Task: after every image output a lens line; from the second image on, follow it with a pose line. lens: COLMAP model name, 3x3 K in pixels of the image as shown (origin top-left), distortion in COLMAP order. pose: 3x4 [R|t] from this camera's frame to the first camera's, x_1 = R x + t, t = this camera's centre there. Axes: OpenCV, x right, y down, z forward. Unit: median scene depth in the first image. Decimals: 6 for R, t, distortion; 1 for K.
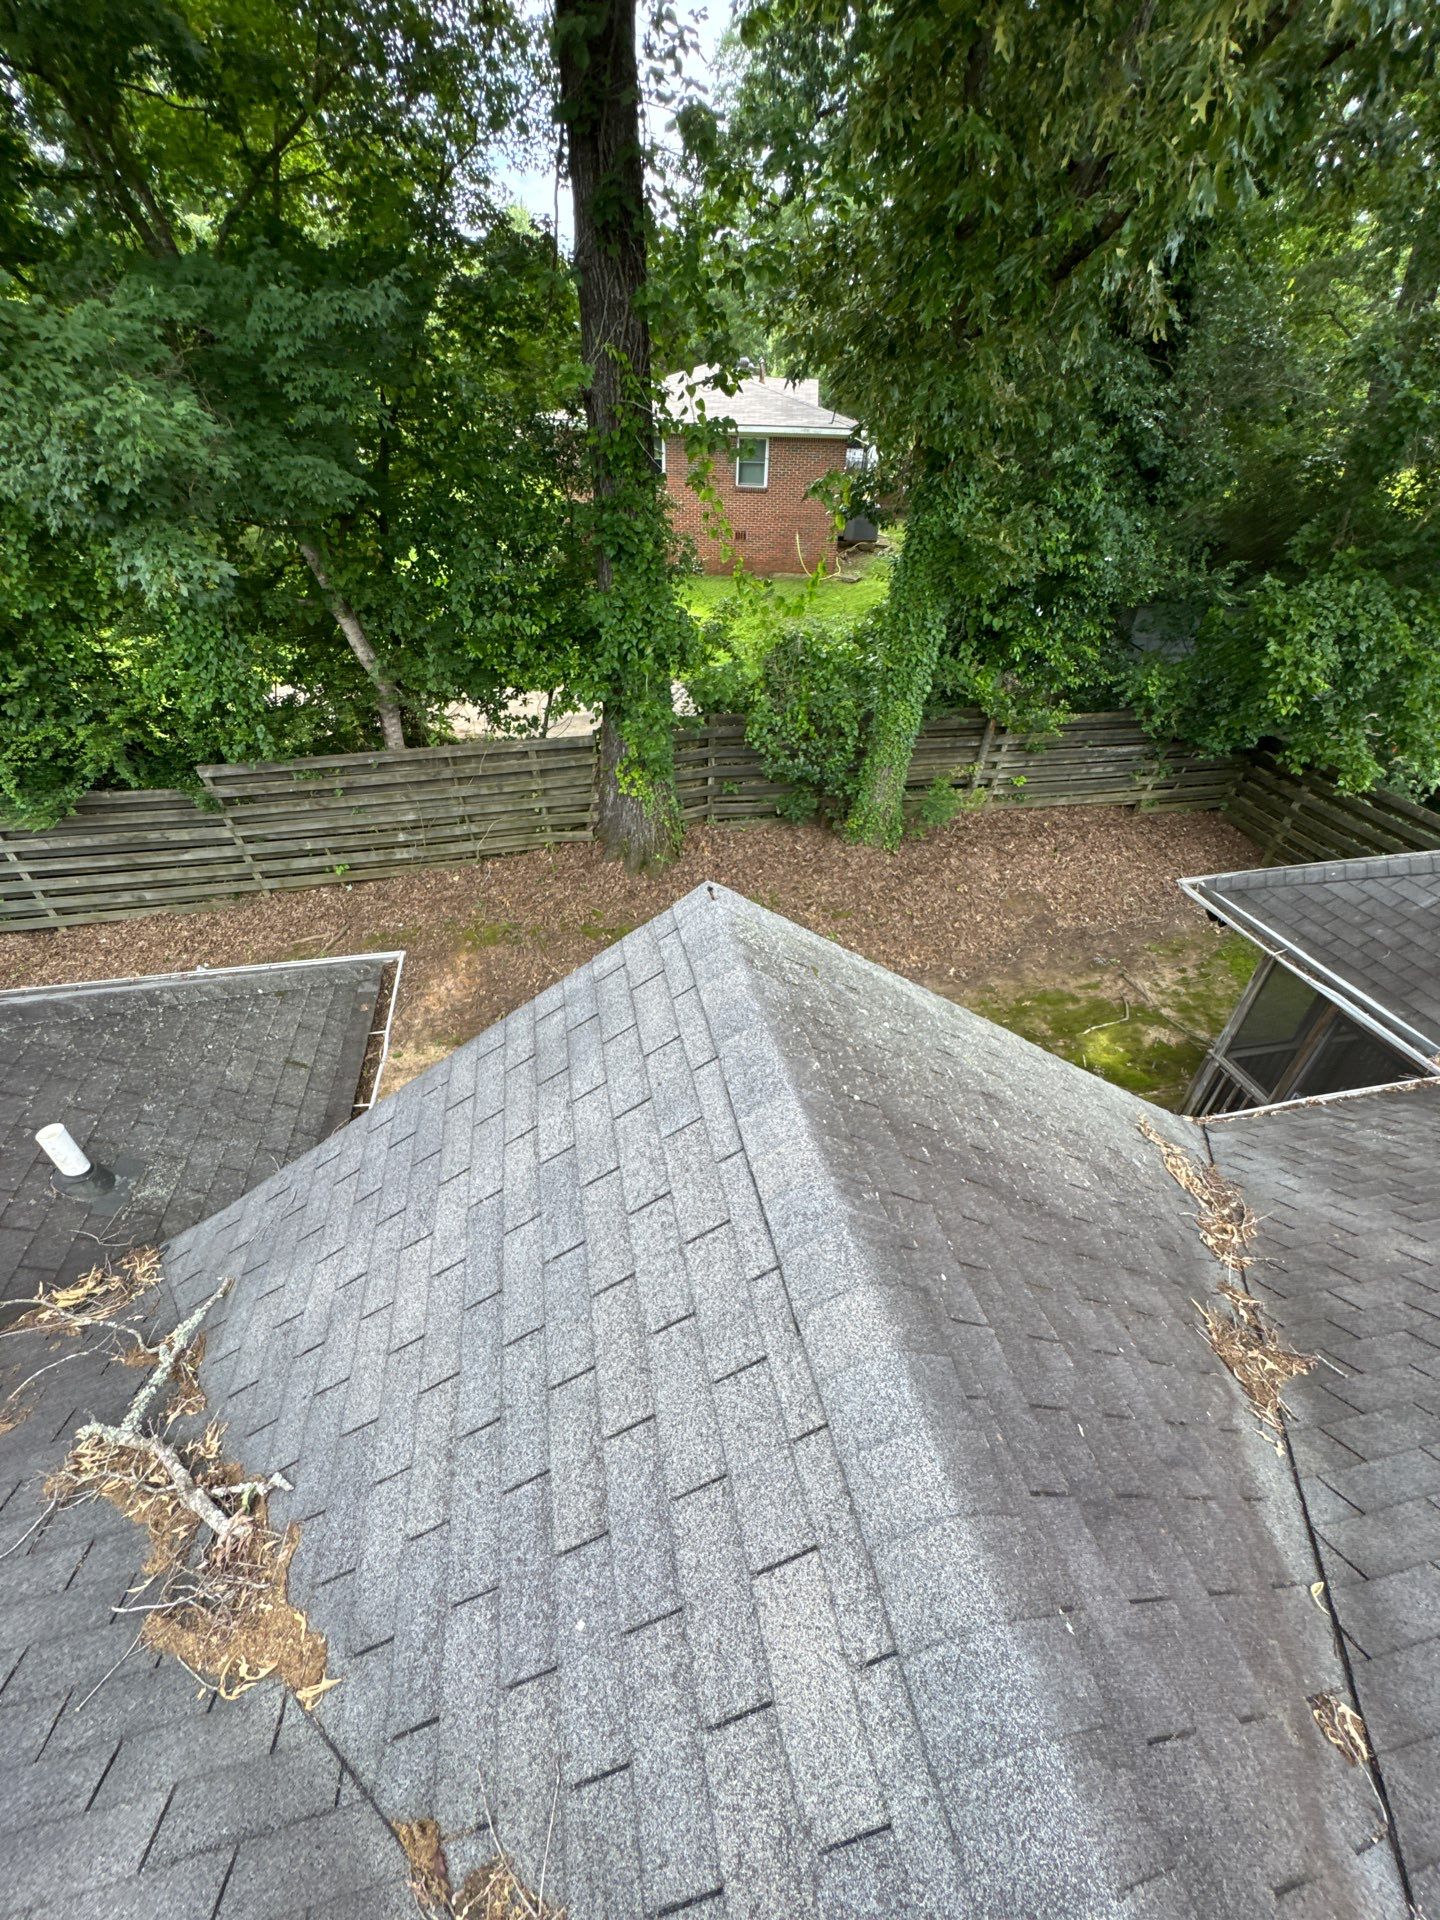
lens RADIAL K [[756.0, 0, 720.0], [0, 756.0, 960.0], [0, 0, 1]] dist [0.007341, -0.006244]
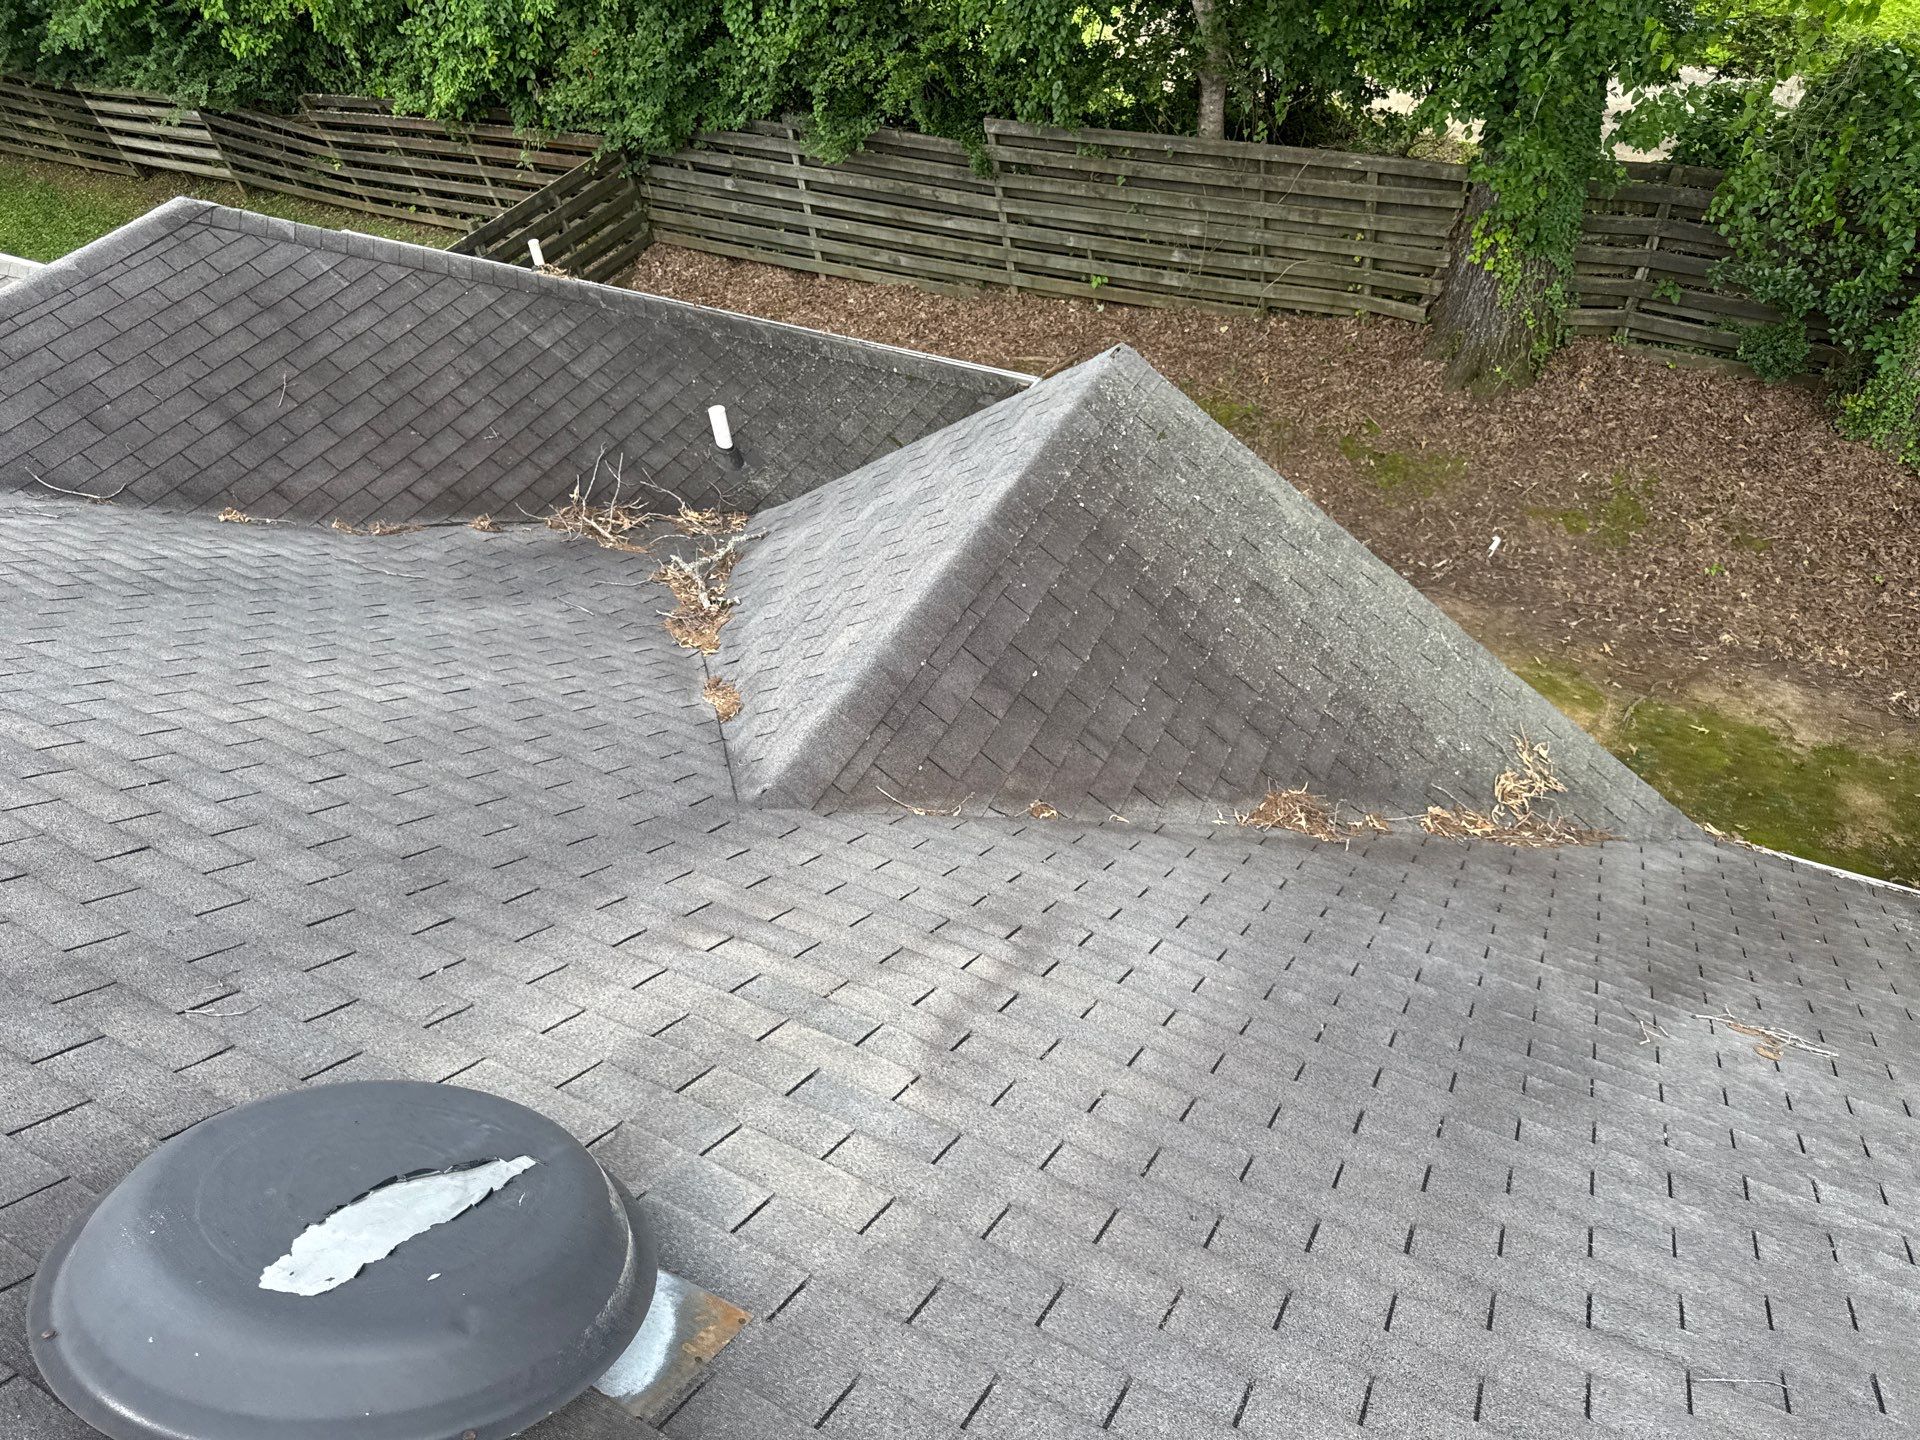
lens RADIAL K [[1364.9, 0, 960.0], [0, 1364.9, 720.0], [0, 0, 1]] dist [0.047207, -0.058789]
pose [[0.762932, 0.392382, -0.513781, 0.305132], [-0.311463, 0.919517, 0.239747, 0.001419], [0.566503, -0.022887, 0.823742, -0.263116]]
